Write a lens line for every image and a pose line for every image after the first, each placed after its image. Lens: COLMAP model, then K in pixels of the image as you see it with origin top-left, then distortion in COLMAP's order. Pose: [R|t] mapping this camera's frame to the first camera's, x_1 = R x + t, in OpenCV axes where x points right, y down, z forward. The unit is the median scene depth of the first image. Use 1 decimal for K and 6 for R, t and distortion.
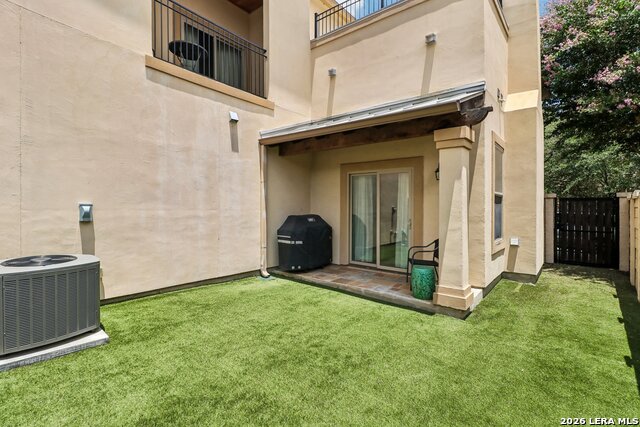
lens RADIAL K [[301.2, 0, 316.1], [0, 301.2, 208.2], [0, 0, 1]] dist [0.006977, 0.000153]
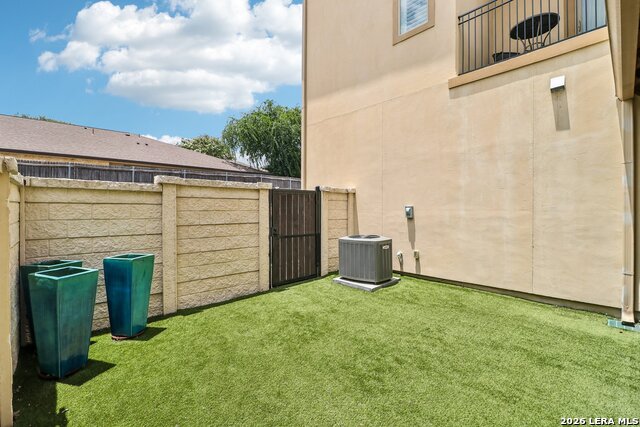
lens RADIAL K [[301.2, 0, 316.1], [0, 301.2, 208.2], [0, 0, 1]] dist [0.006977, 0.000153]
pose [[-0.118269, -0.013744, -0.992886, 0.649932], [0.001953, 0.999899, -0.014074, 0.011810], [0.992980, -0.003603, -0.118231, 0.608592]]
